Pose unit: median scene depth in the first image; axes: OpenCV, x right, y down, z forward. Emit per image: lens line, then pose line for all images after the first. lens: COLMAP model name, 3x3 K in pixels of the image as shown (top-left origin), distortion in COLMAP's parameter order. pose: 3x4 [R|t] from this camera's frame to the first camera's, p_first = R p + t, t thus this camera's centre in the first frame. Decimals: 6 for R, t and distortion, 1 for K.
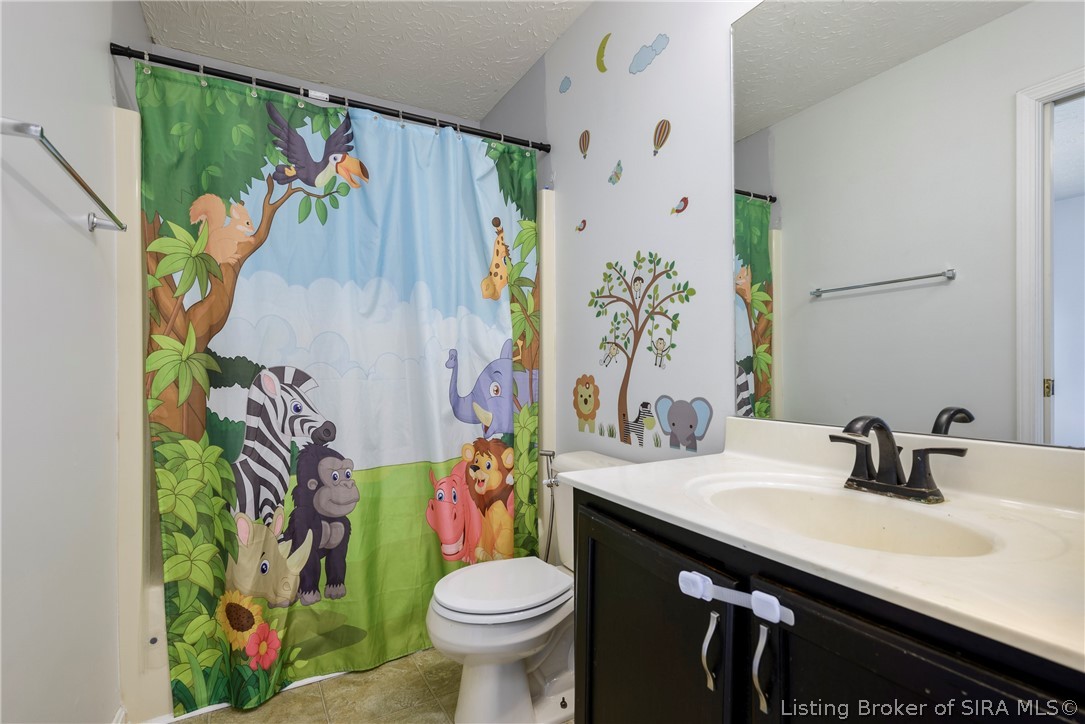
lens RADIAL K [[521.8, 0, 551.0], [0, 521.8, 368.5], [0, 0, 1]] dist [0.000060, -0.000456]
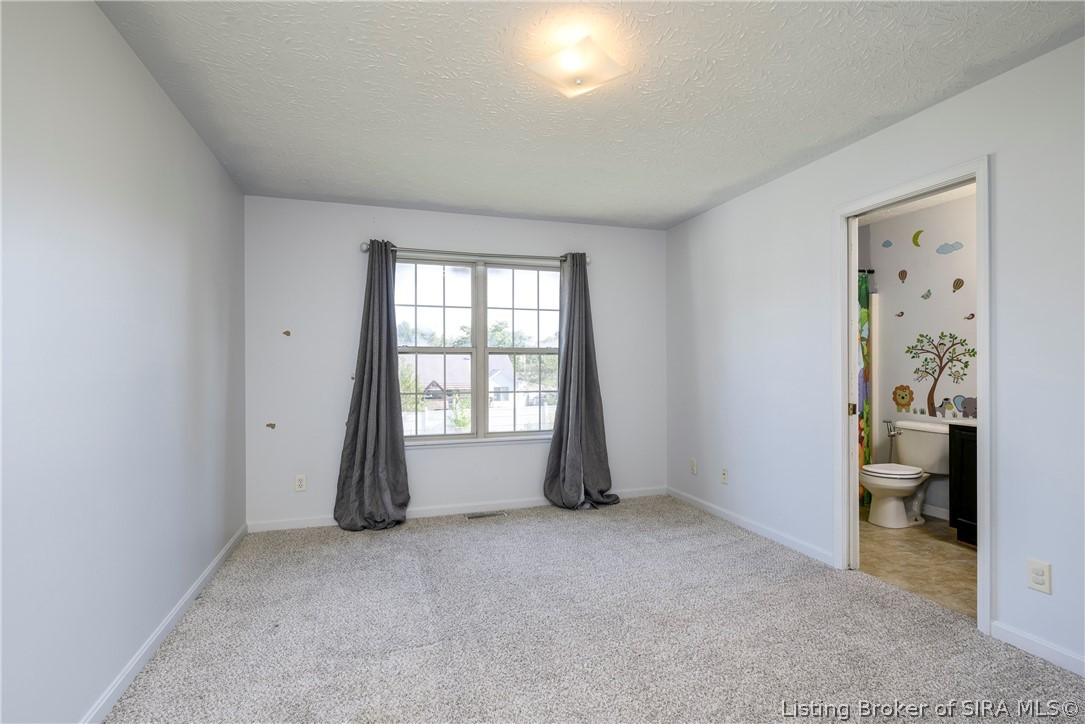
lens RADIAL K [[533.1, 0, 547.4], [0, 533.1, 366.7], [0, 0, 1]] dist [-0.002355, -0.000319]
pose [[0.977264, 0.002303, -0.212013, -0.997709], [-0.002269, 0.999997, 0.000403, -0.068167], [0.212014, 0.000087, 0.977267, -1.593377]]
